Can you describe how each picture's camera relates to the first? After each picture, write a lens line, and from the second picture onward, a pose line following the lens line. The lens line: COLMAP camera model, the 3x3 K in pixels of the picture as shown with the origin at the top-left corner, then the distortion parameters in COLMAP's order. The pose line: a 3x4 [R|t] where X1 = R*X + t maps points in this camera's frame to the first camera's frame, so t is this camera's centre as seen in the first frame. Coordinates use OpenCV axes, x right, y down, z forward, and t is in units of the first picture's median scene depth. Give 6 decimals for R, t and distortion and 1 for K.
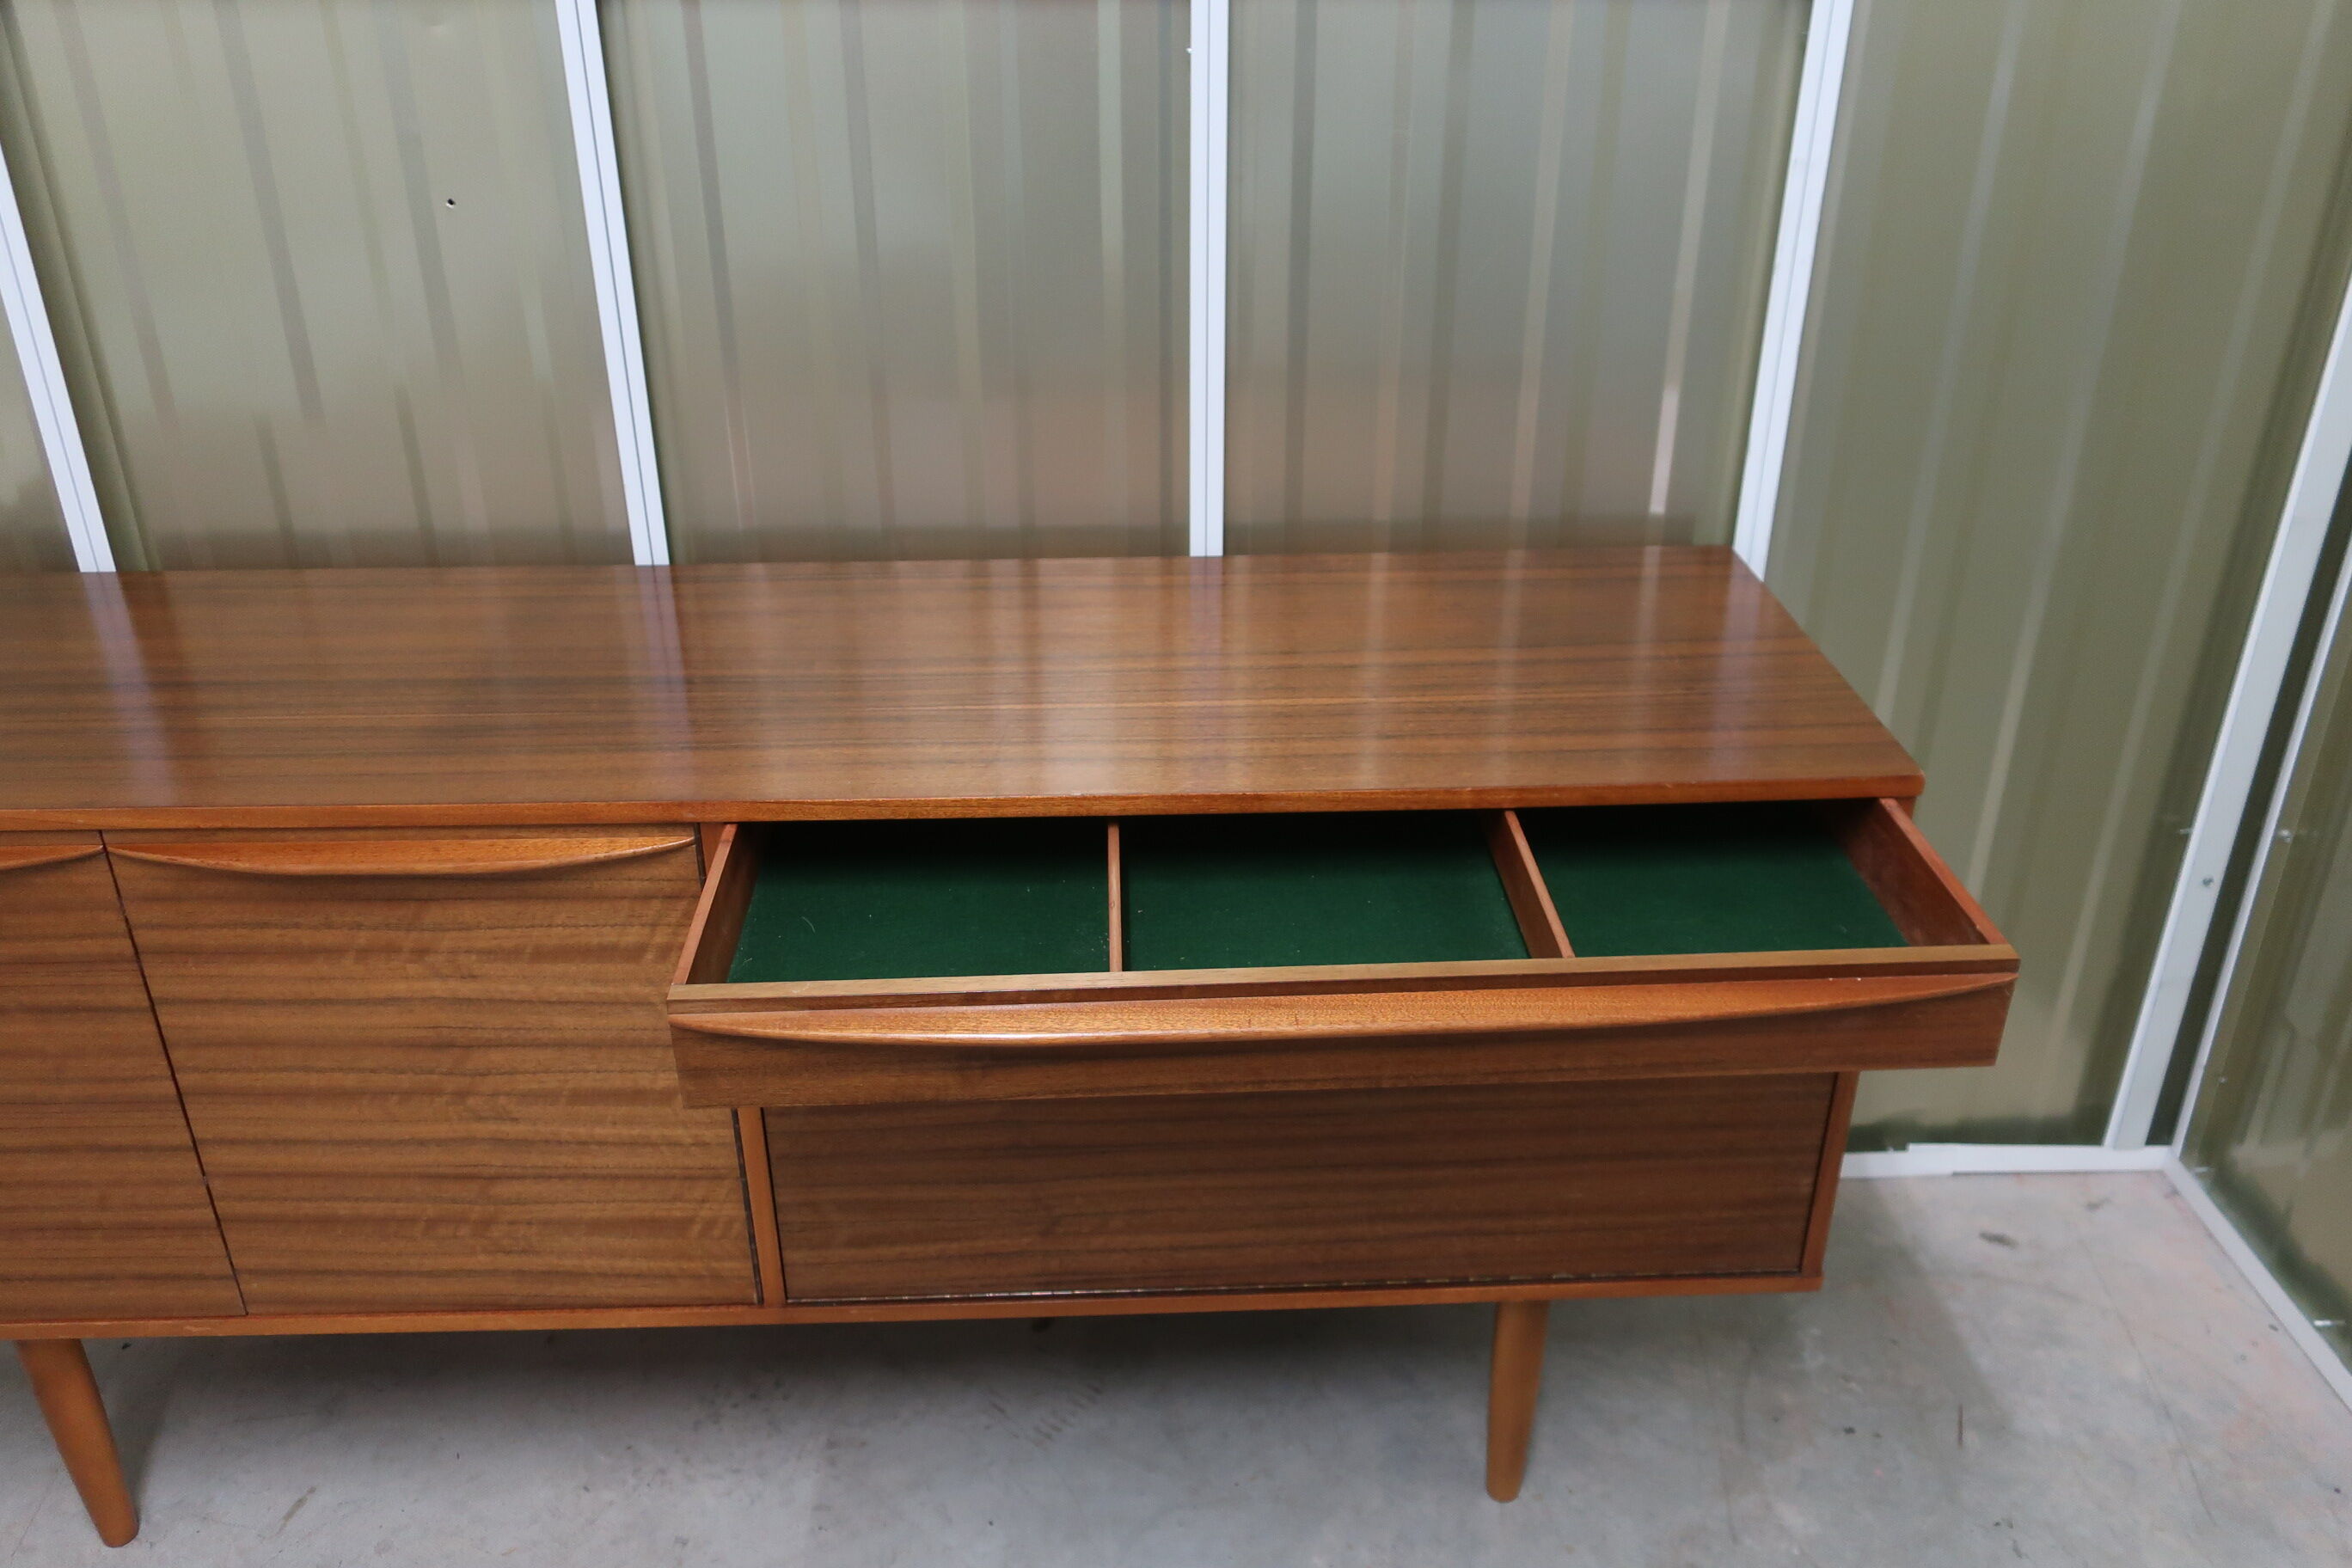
lens RADIAL K [[1847.5, 0, 1151.3], [0, 1847.5, 785.2], [0, 0, 1]] dist [-0.002236, -0.000460]
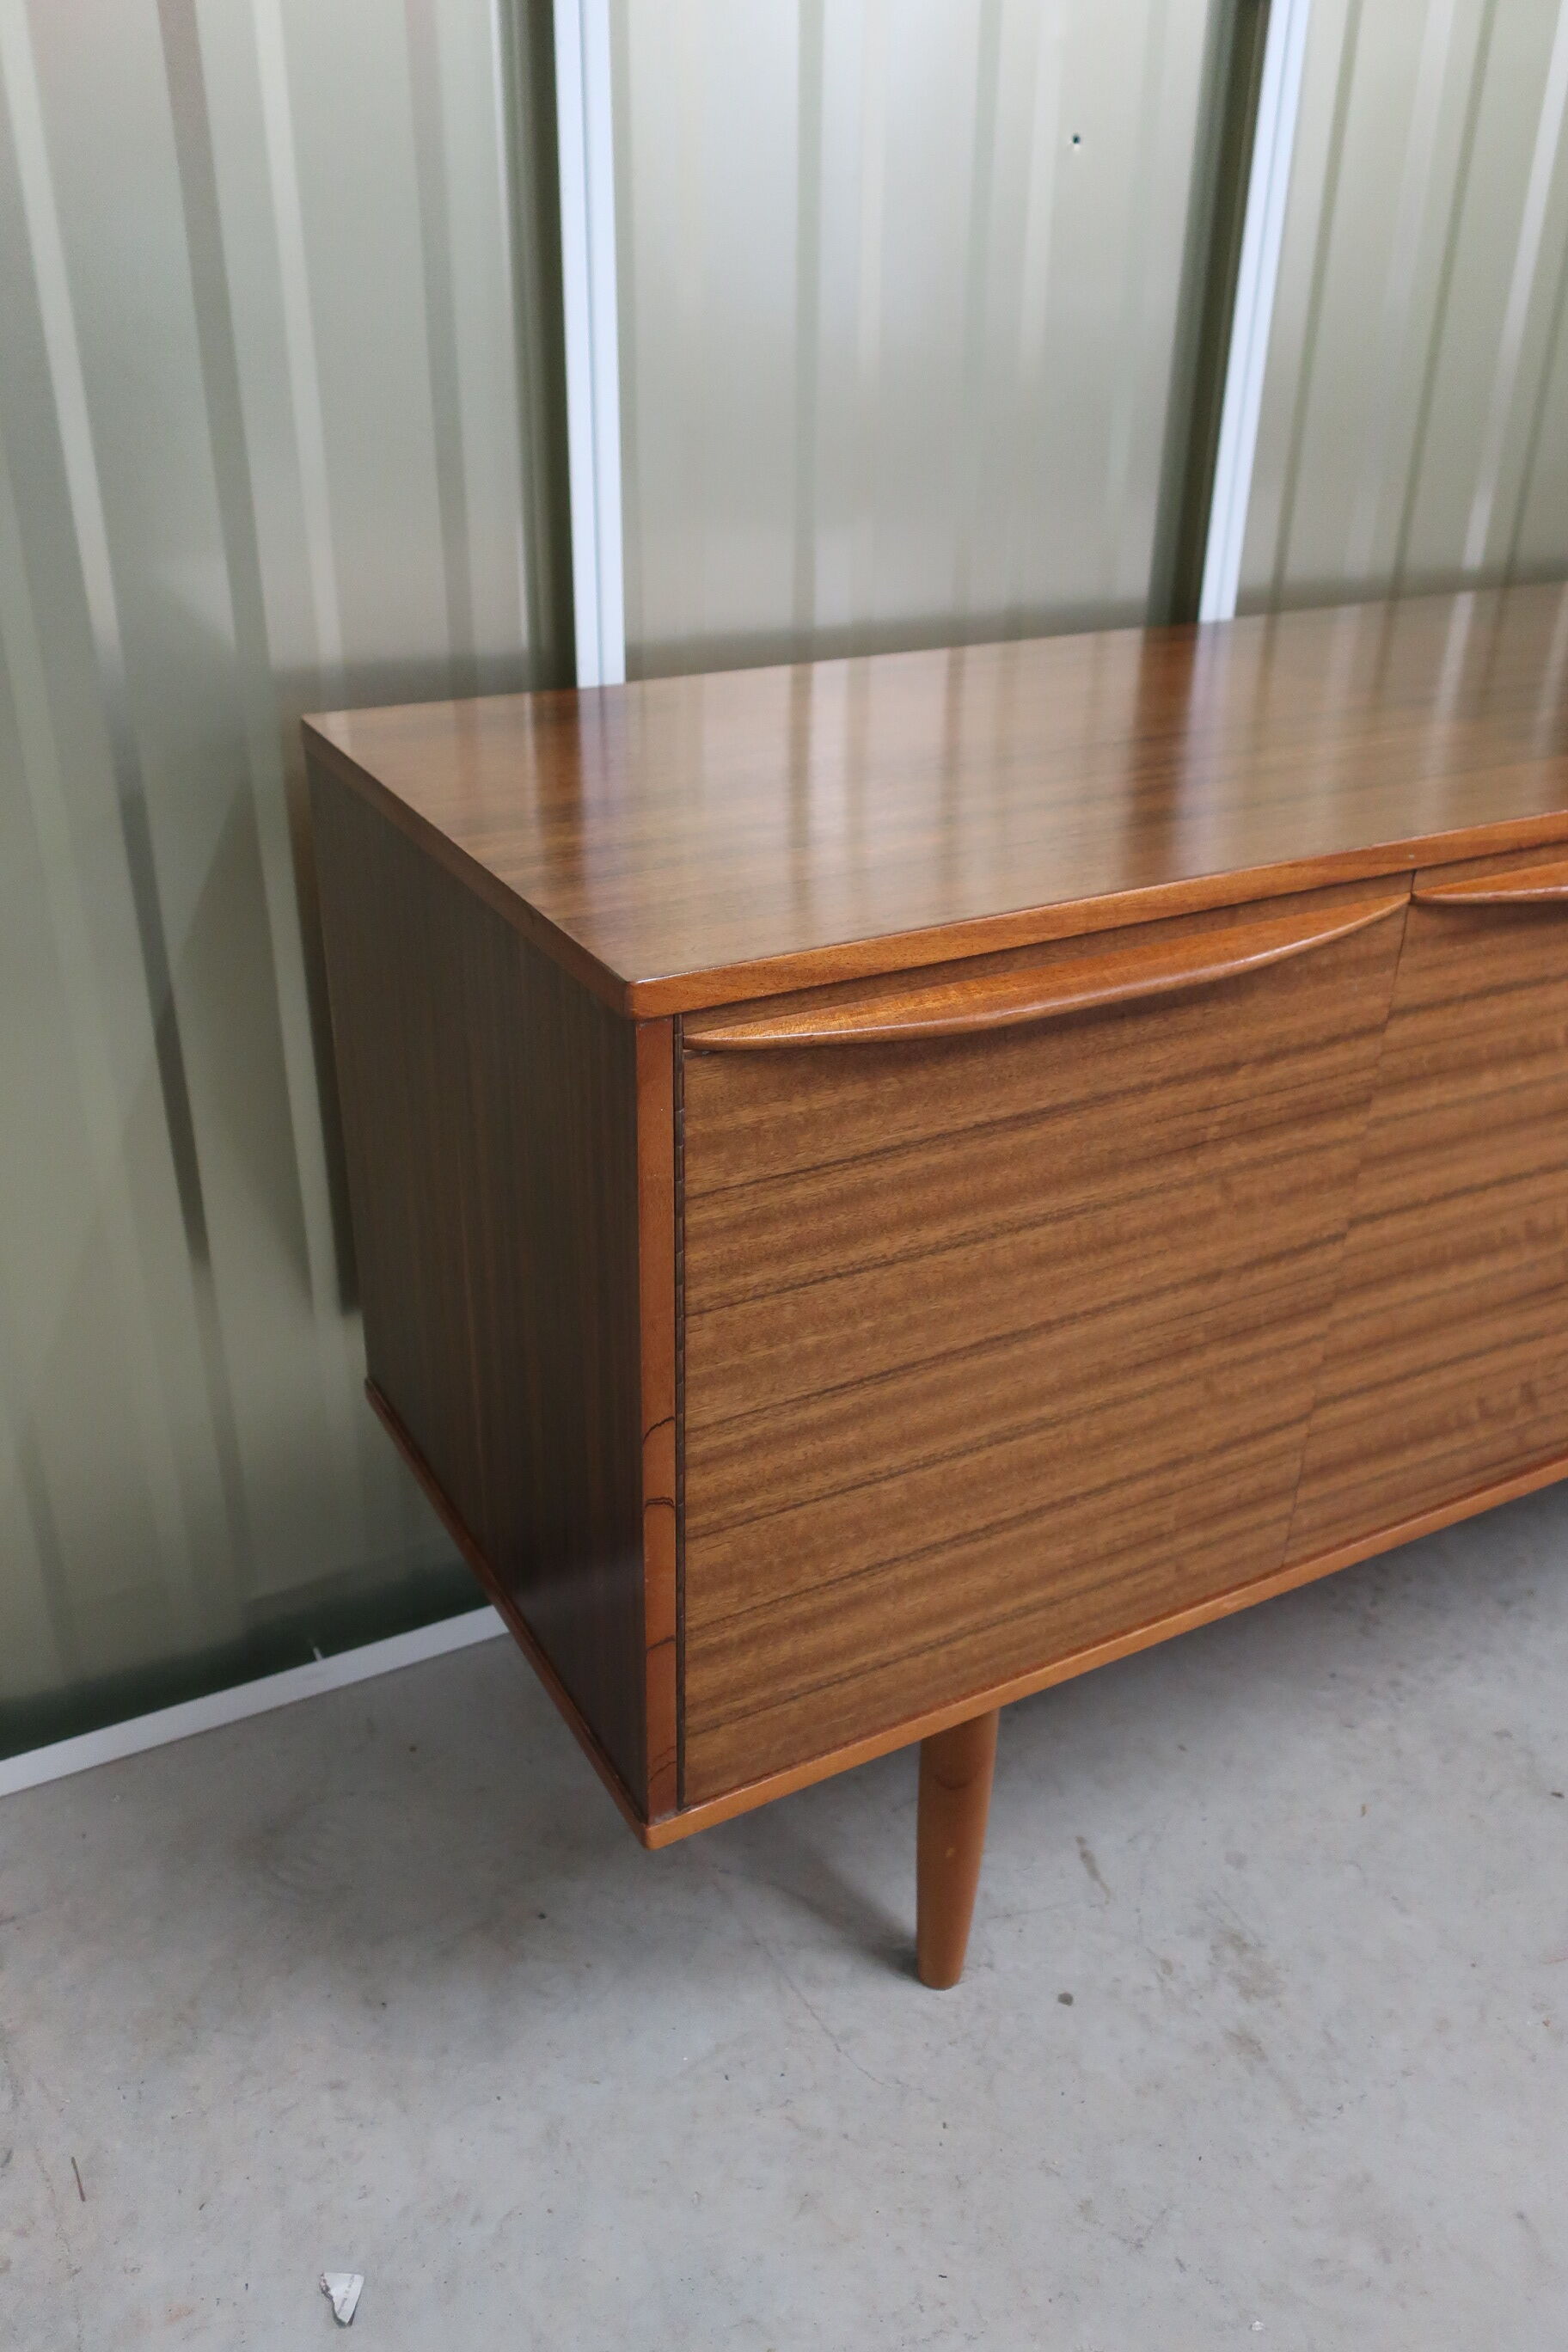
lens RADIAL K [[1847.5, 0, 743.2], [0, 1847.5, 1197.4], [0, 0, 1]] dist [-0.002236, -0.000460]
pose [[0.893007, -0.200762, 0.402781, -0.960721], [0.193219, 0.979334, 0.059753, 0.048127], [-0.406453, 0.024465, 0.913344, 0.386289]]
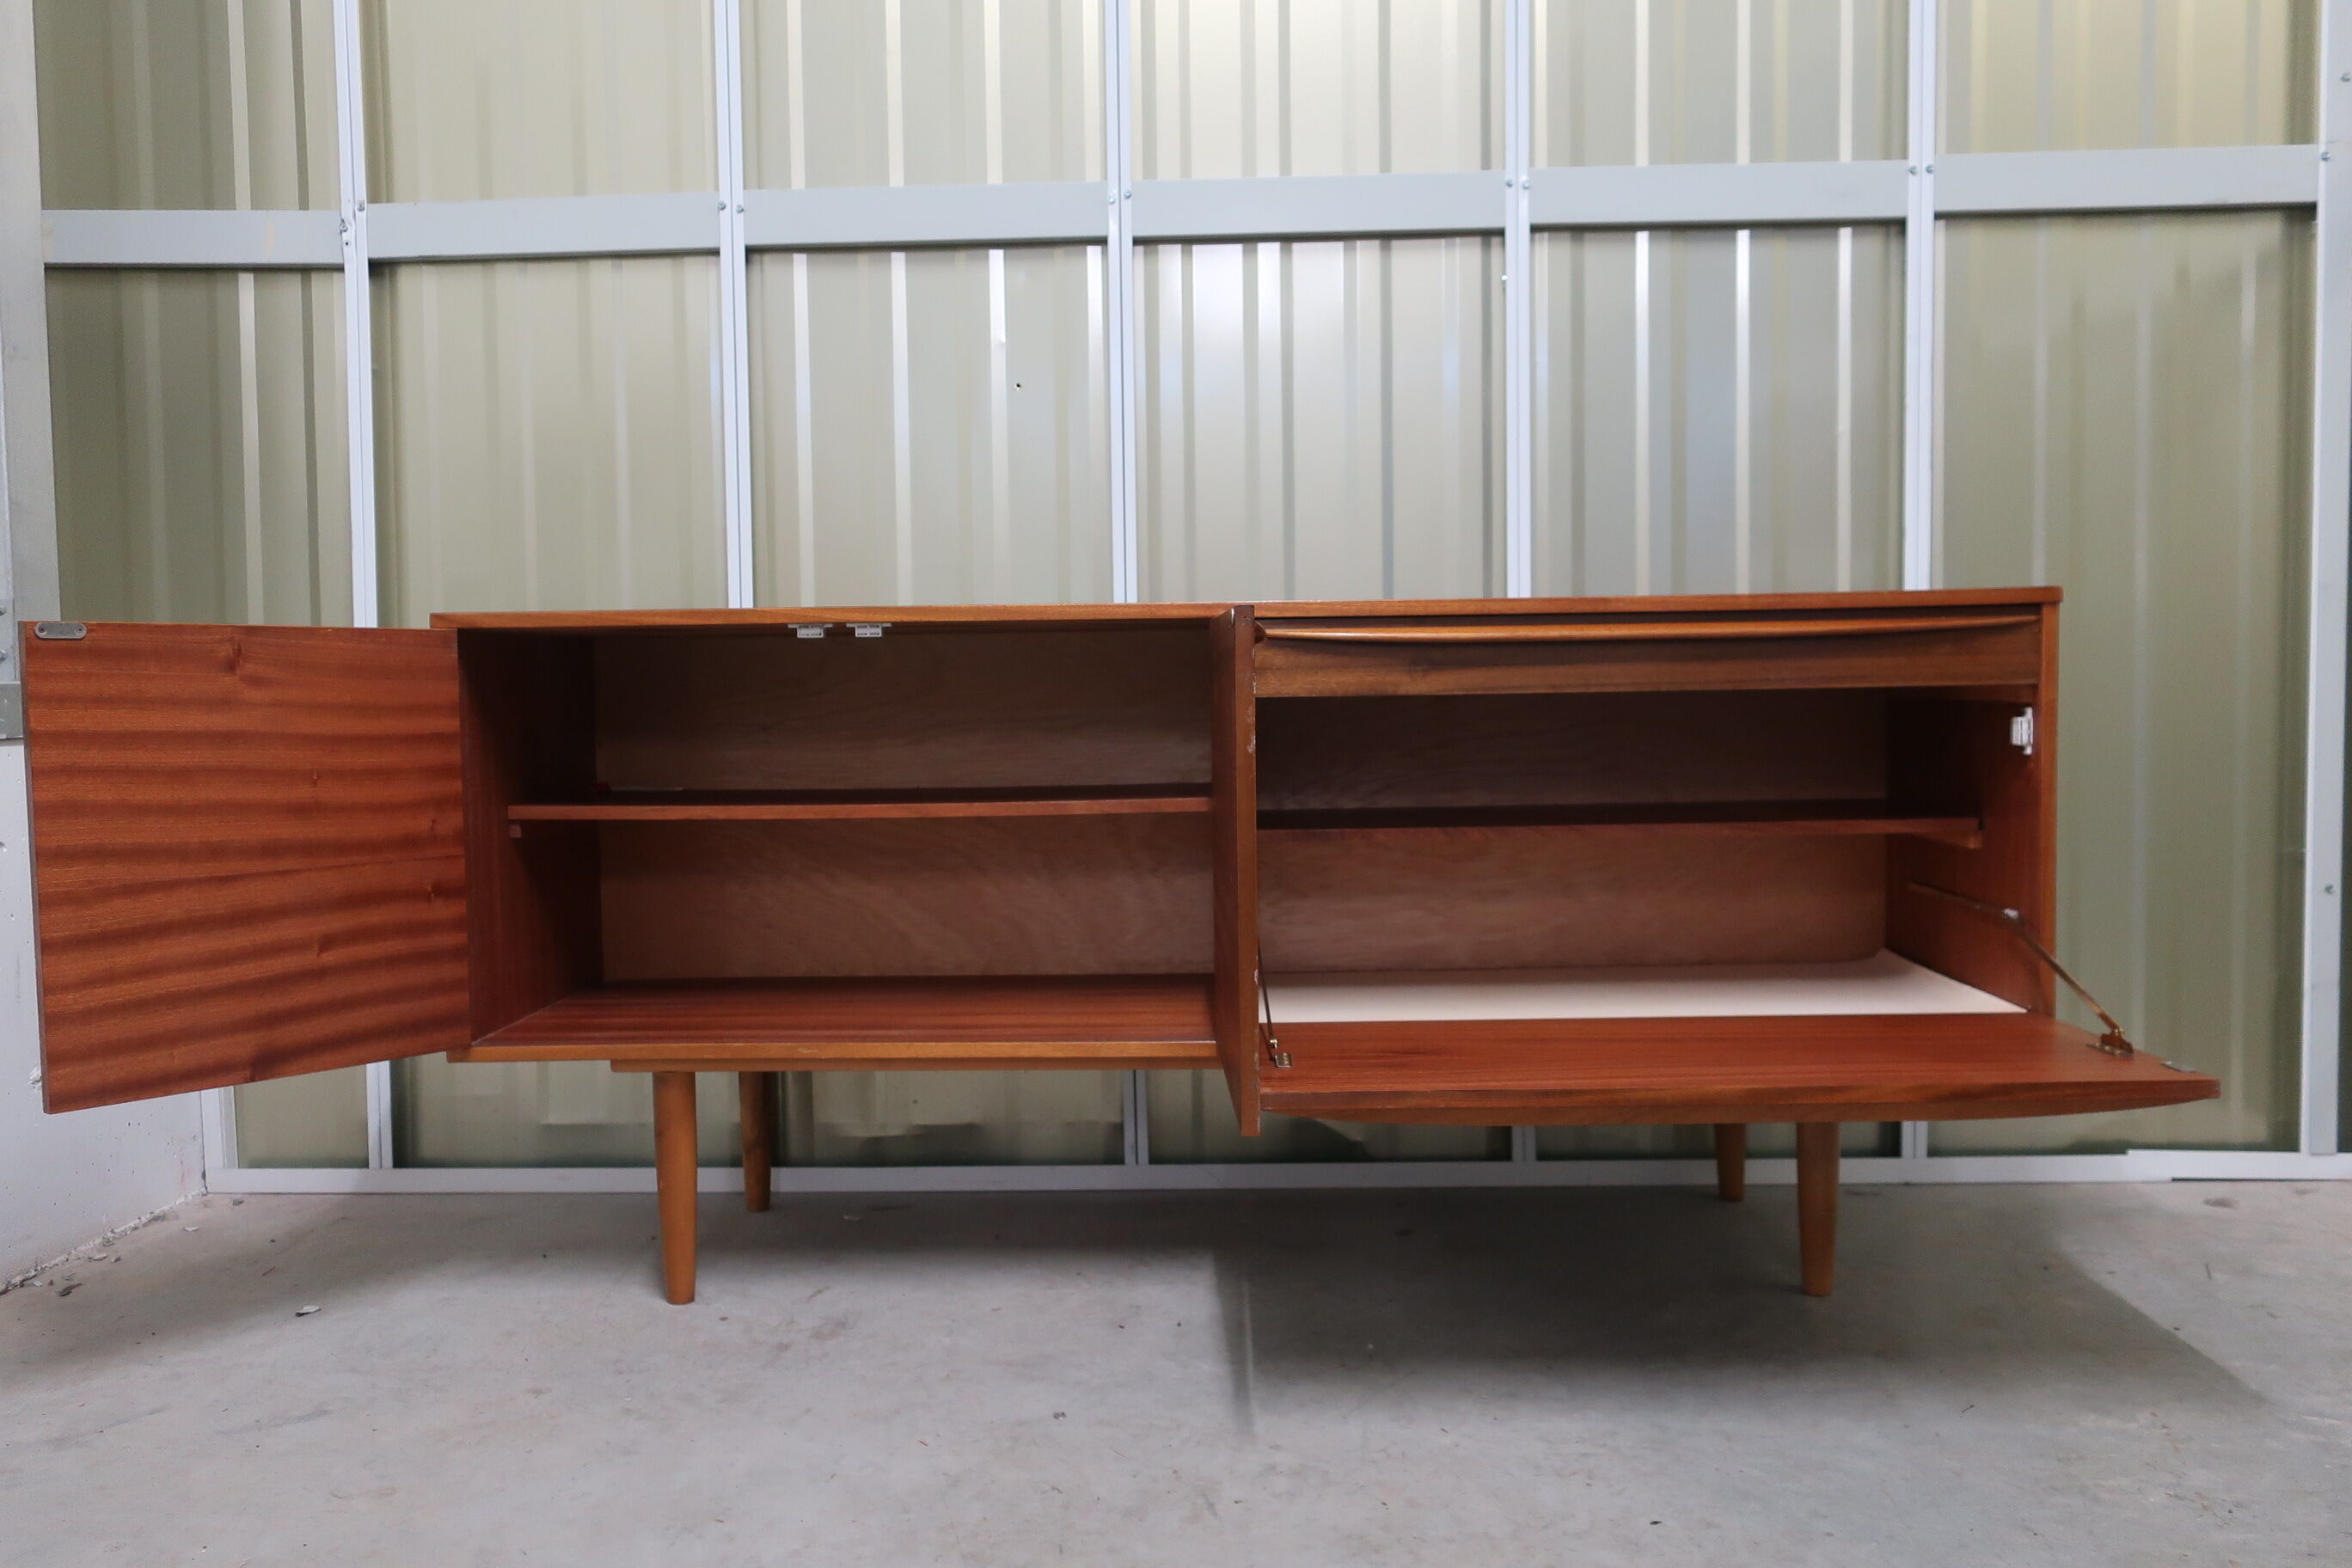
lens RADIAL K [[1847.5, 0, 1148.2], [0, 1847.5, 797.3], [0, 0, 1]] dist [-0.002236, -0.000460]
pose [[0.997810, -0.004105, -0.066014, -0.181579], [-0.023010, 0.914180, -0.404656, 0.658059], [0.062010, 0.405289, 0.912083, -0.273640]]
